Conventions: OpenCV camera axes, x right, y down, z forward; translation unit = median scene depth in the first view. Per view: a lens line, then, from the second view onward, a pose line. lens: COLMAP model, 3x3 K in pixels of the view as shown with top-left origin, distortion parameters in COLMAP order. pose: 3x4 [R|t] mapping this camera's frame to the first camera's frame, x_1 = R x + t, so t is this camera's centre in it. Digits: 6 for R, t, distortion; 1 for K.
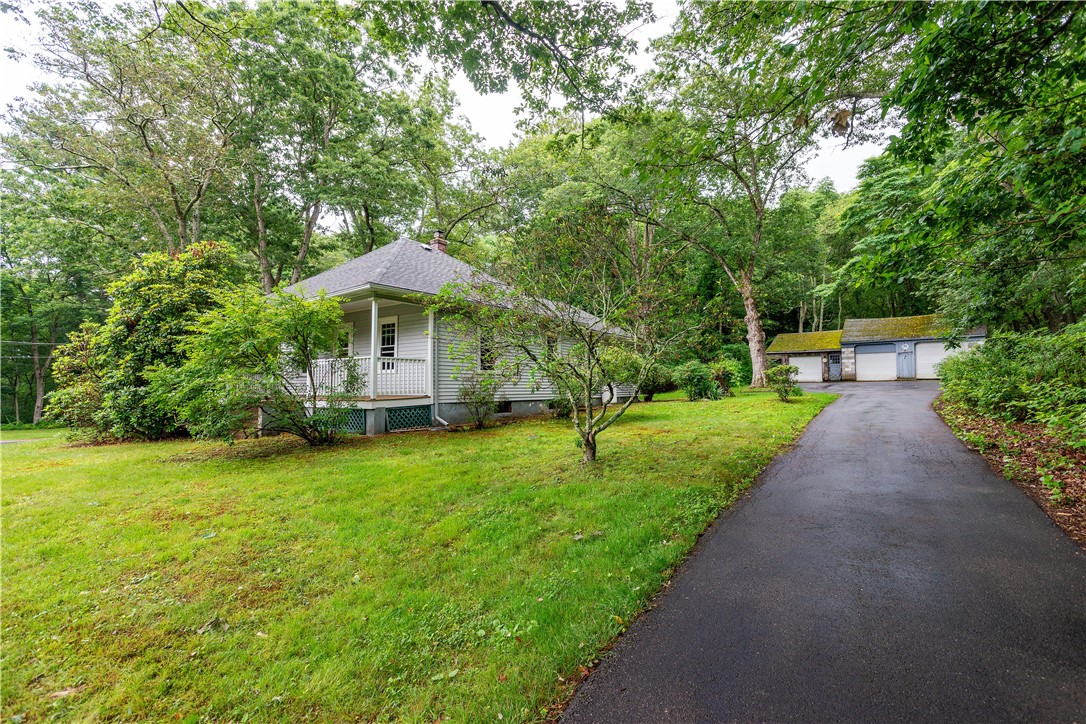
lens RADIAL K [[502.8, 0, 543.1], [0, 502.8, 369.8], [0, 0, 1]] dist [-0.002616, 0.002381]
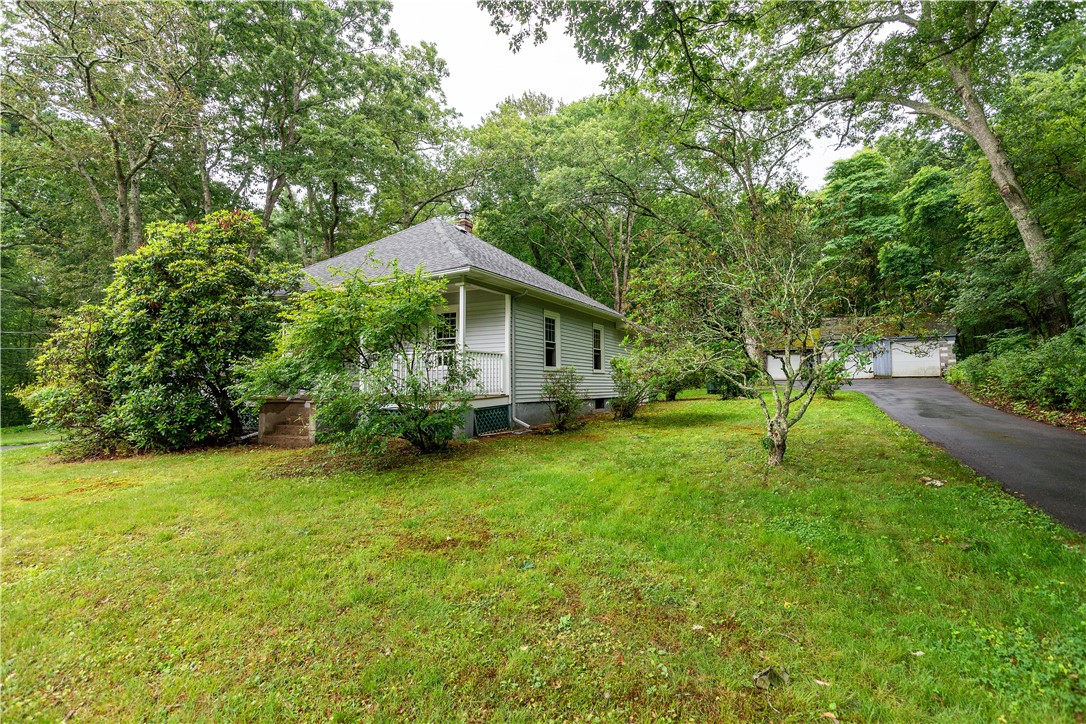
lens RADIAL K [[535.9, 0, 542.2], [0, 535.9, 360.8], [0, 0, 1]] dist [-0.000355, 0.000588]
pose [[0.989284, 0.003976, 0.145951, -0.289374], [-0.001946, 0.999899, -0.014046, 0.004654], [-0.145993, 0.013612, 0.989192, 0.049489]]
